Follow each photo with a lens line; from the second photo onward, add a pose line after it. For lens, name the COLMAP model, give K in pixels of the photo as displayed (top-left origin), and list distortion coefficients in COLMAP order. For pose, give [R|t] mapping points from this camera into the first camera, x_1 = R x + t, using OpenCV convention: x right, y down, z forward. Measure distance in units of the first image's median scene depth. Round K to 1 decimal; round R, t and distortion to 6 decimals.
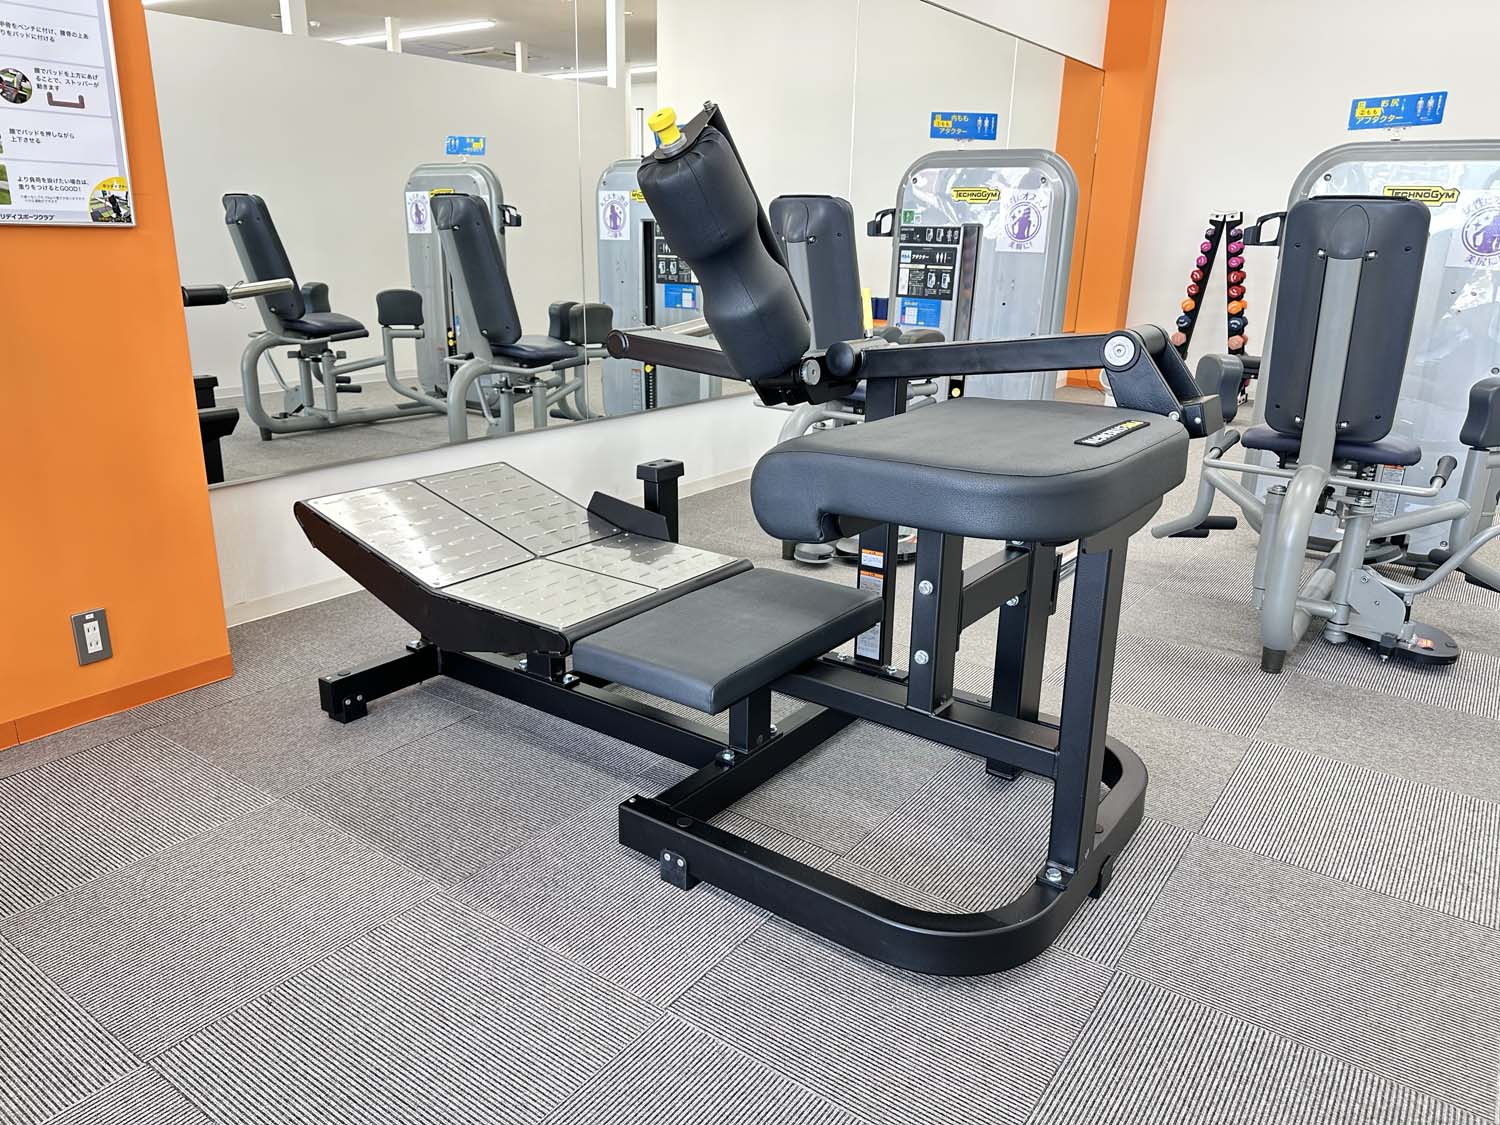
lens RADIAL K [[1077.2, 0, 737.9], [0, 1077.2, 591.8], [0, 0, 1]] dist [0.023564, -0.041906]
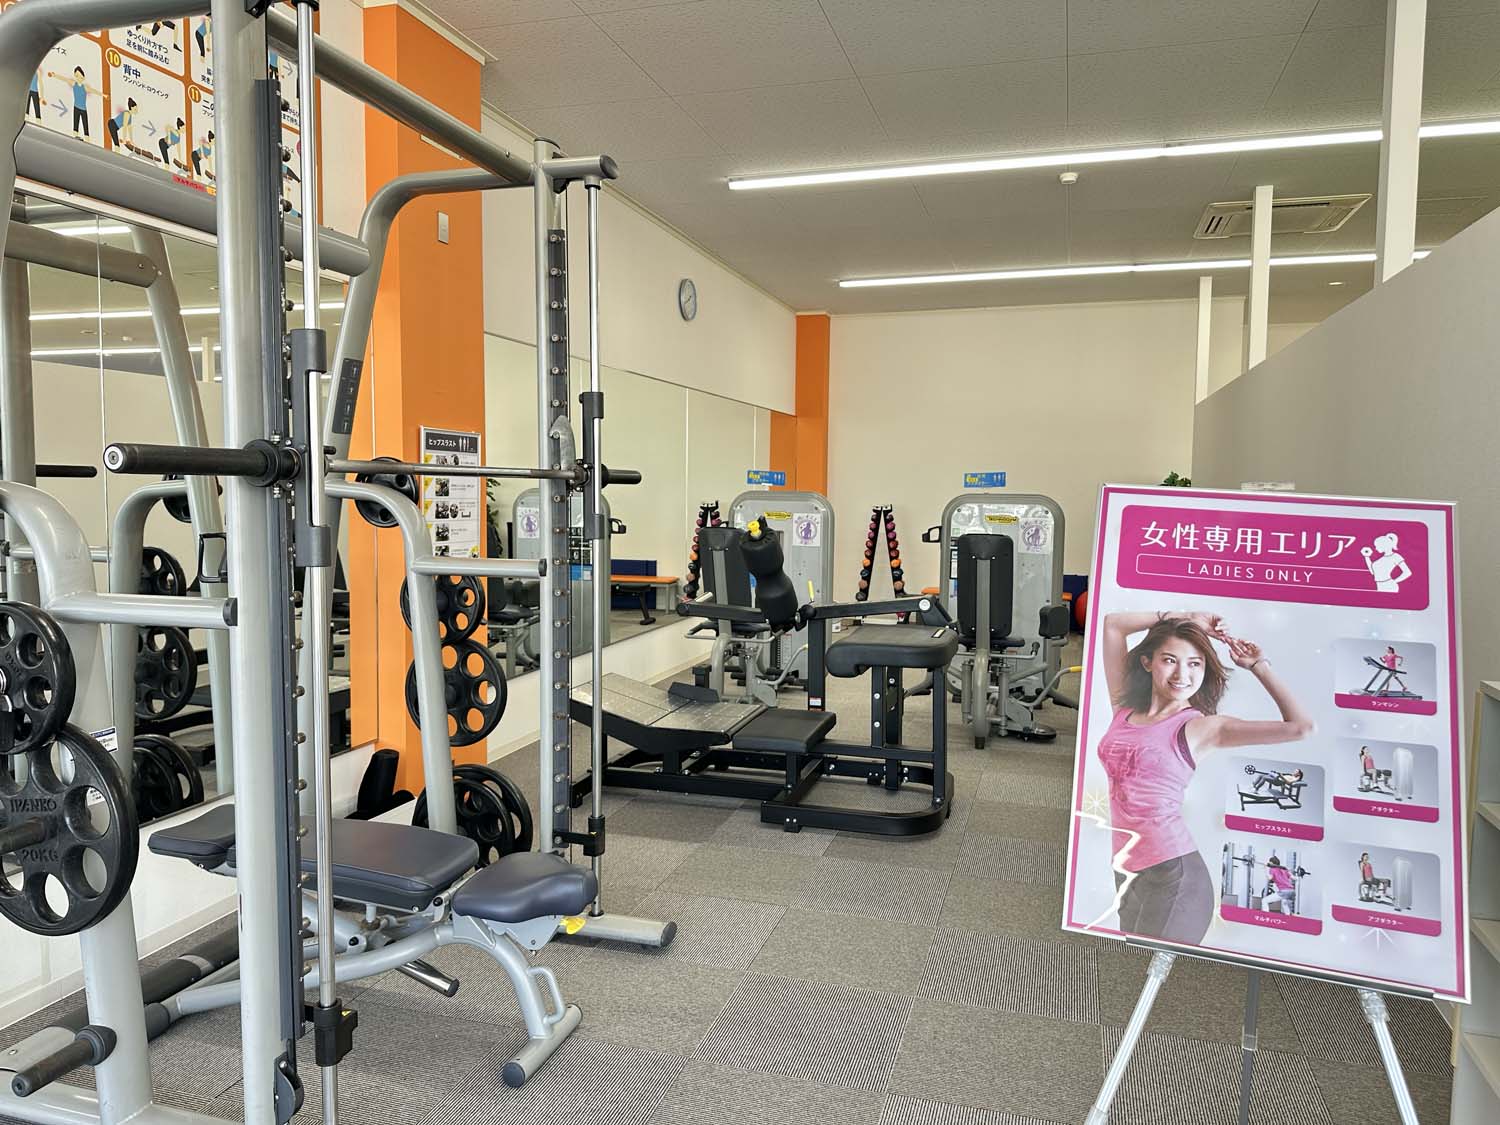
lens RADIAL K [[1079.8, 0, 757.2], [0, 1079.8, 555.2], [0, 0, 1]] dist [0.038135, -0.079945]
pose [[0.941922, -0.030135, 0.334478, -0.391387], [0.113107, 0.966246, -0.231465, 0.096741], [-0.316213, 0.255854, 0.913536, -0.565813]]
